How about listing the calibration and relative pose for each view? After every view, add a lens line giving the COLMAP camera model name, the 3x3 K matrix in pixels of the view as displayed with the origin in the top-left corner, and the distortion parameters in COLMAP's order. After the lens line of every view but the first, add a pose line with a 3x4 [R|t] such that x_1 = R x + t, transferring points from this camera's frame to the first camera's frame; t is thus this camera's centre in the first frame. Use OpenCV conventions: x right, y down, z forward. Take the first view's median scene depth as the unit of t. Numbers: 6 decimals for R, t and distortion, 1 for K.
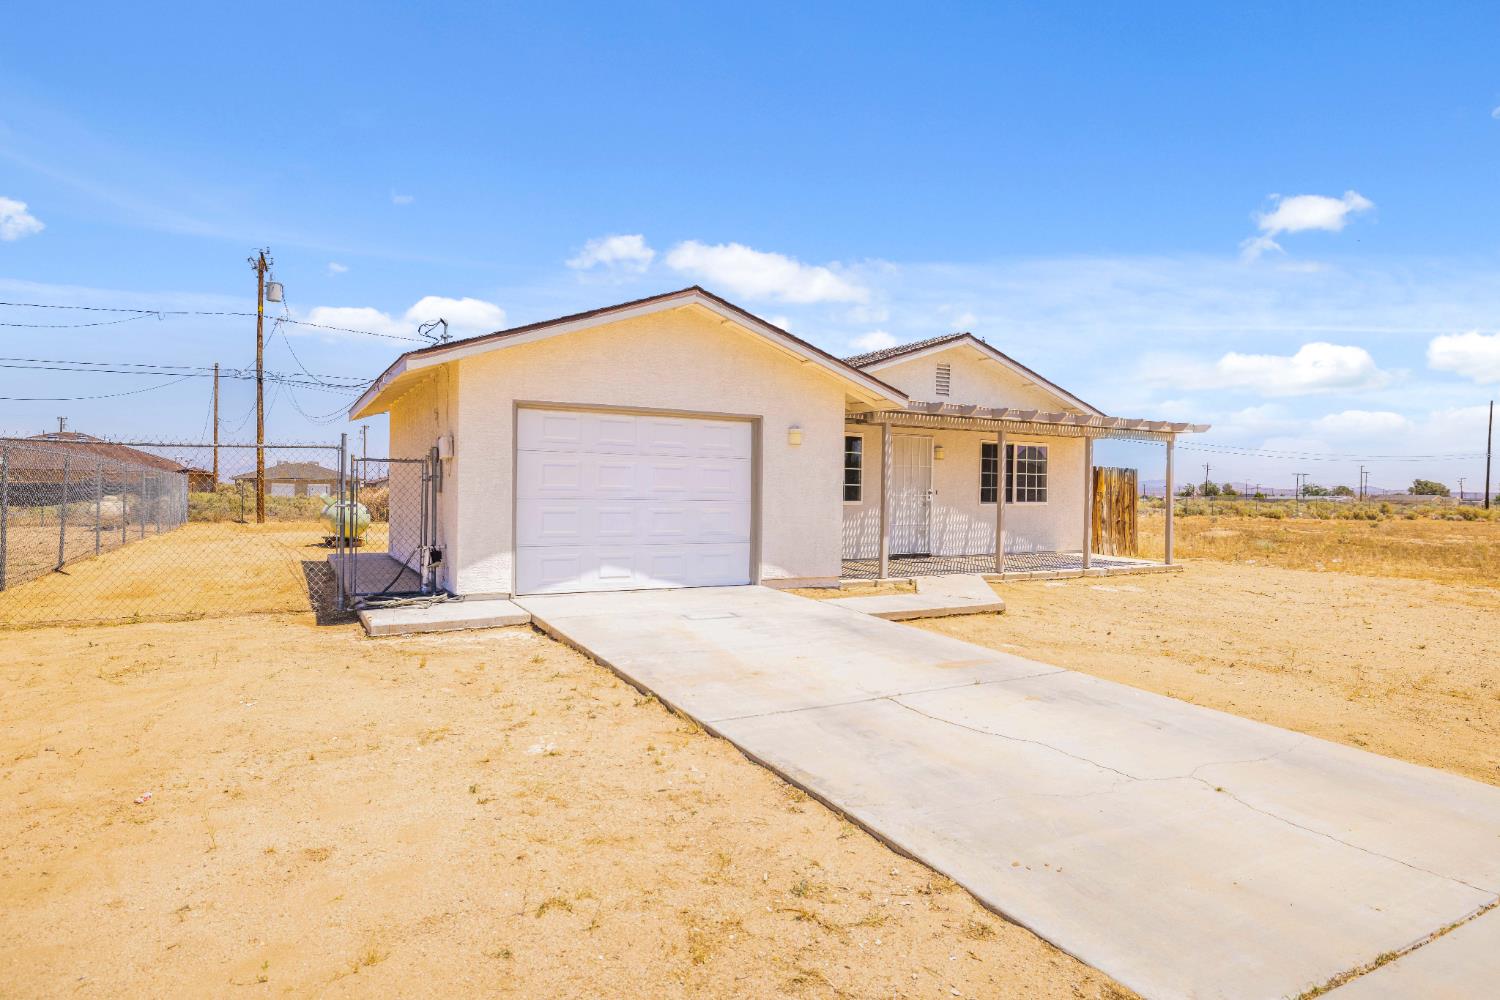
lens RADIAL K [[837.5, 0, 750.0], [0, 837.5, 500.0], [0, 0, 1]] dist [0.001467, 0.000690]
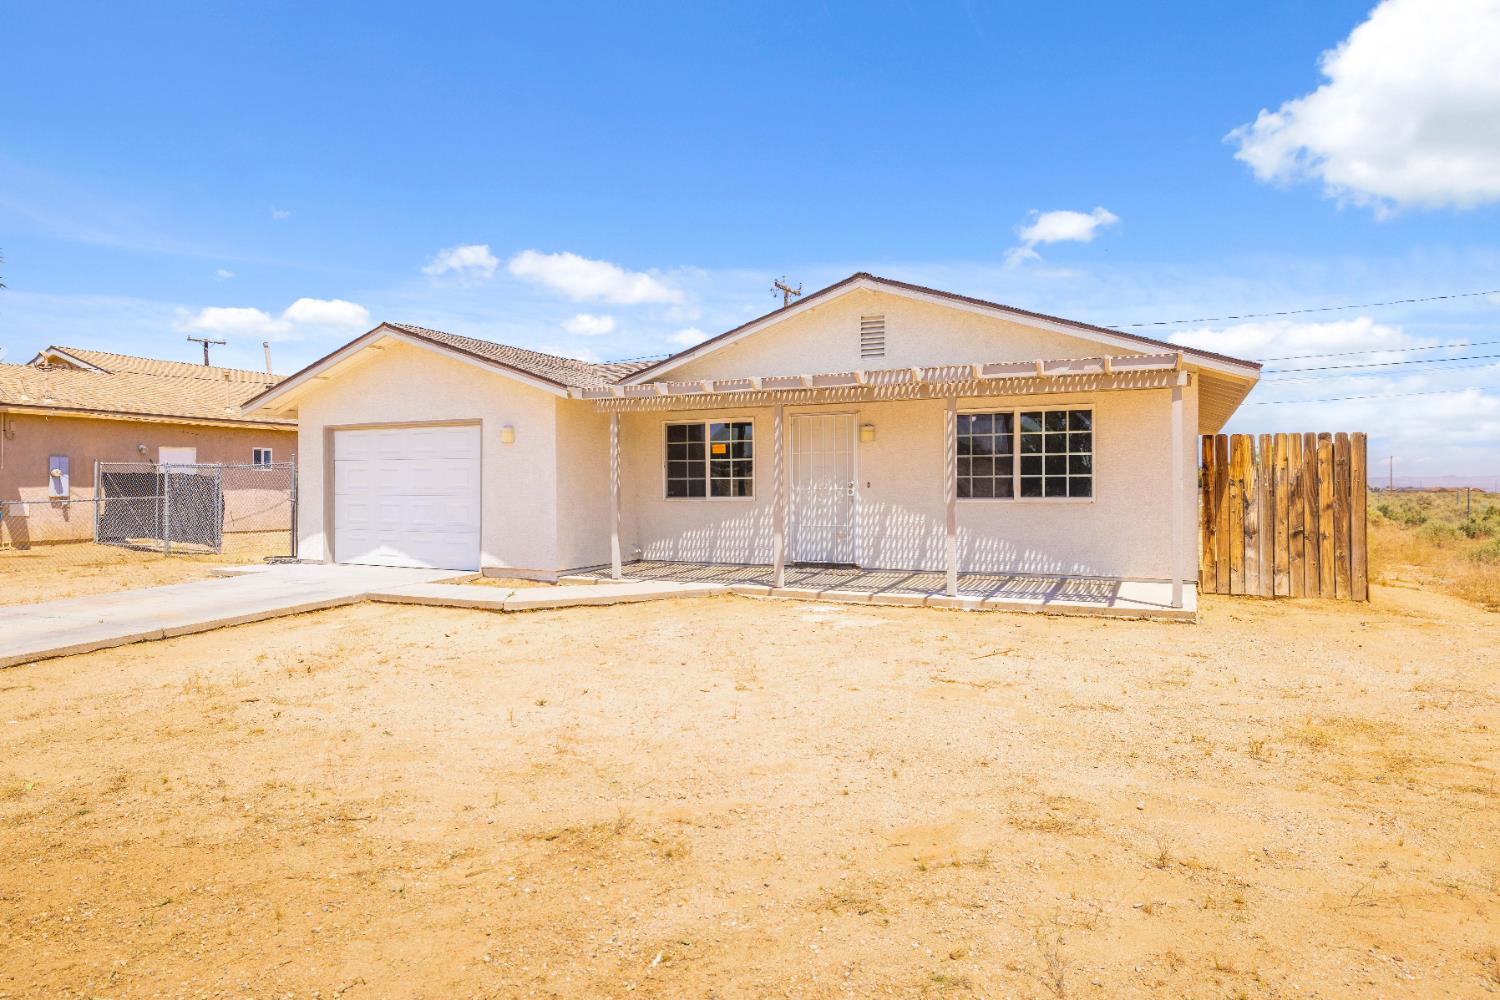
lens RADIAL K [[953.2, 0, 676.3], [0, 953.2, 504.1], [0, 0, 1]] dist [0.000389, -0.000224]
pose [[0.534758, 0.001410, -0.845004, 0.876884], [-0.000235, 0.999999, 0.001520, 0.007189], [0.845005, -0.000615, 0.534757, 0.392379]]
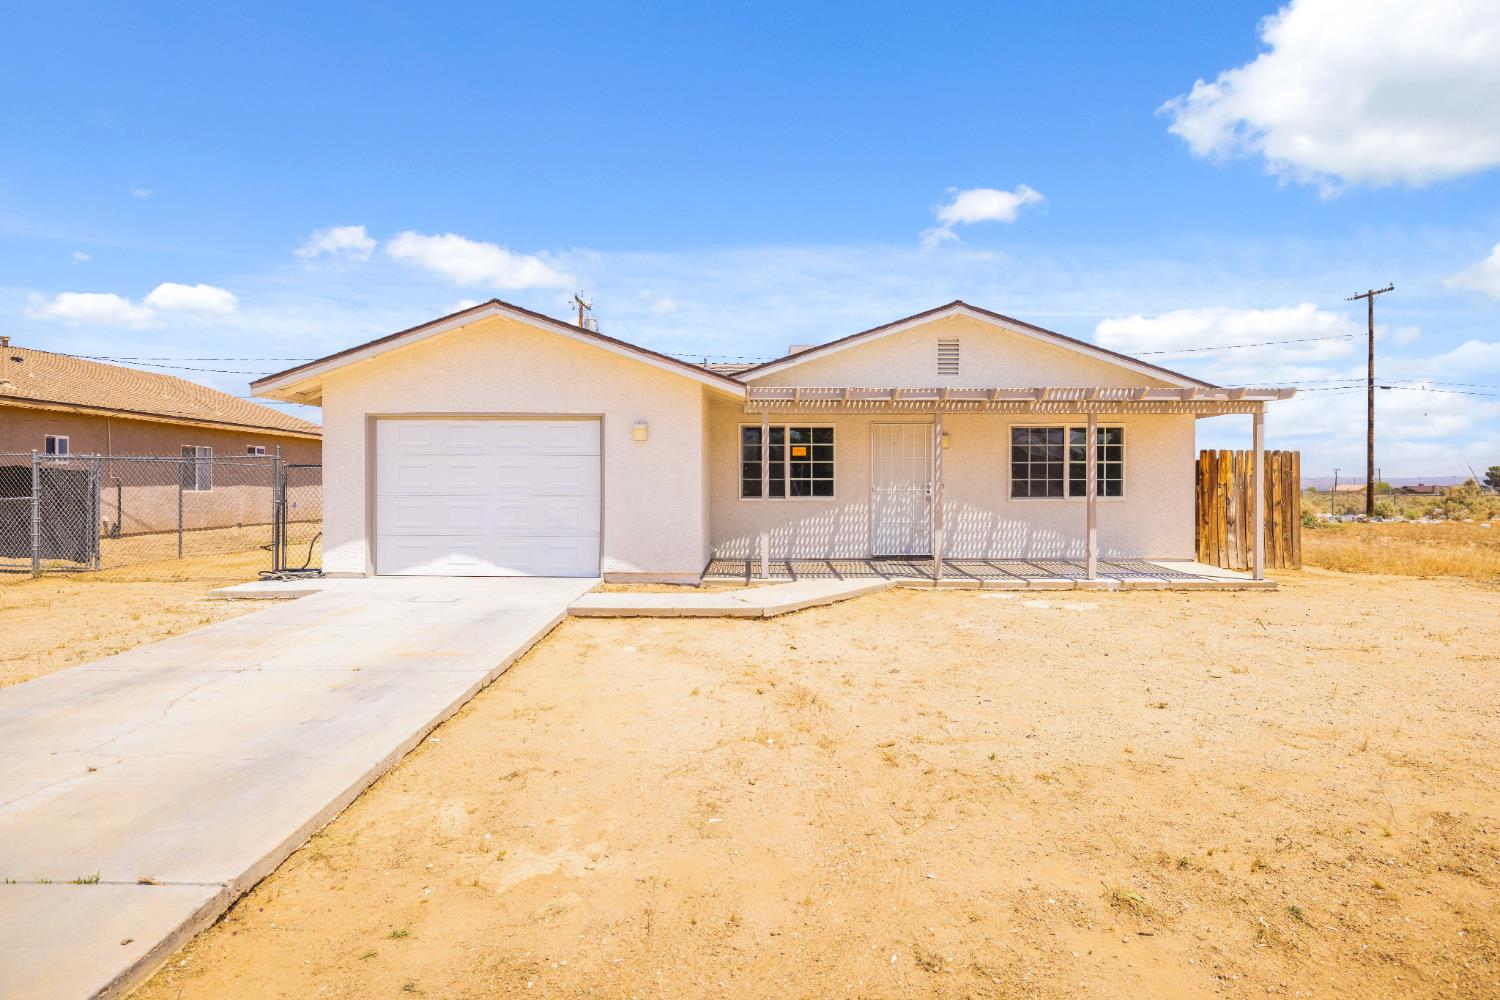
lens RADIAL K [[837.5, 0, 750.0], [0, 837.5, 500.0], [0, 0, 1]] dist [0.001467, 0.000690]
pose [[0.865982, -0.003356, -0.500064, 0.493863], [0.003817, 0.999993, -0.000100, 0.004836], [0.500061, -0.001822, 0.865988, 0.142378]]
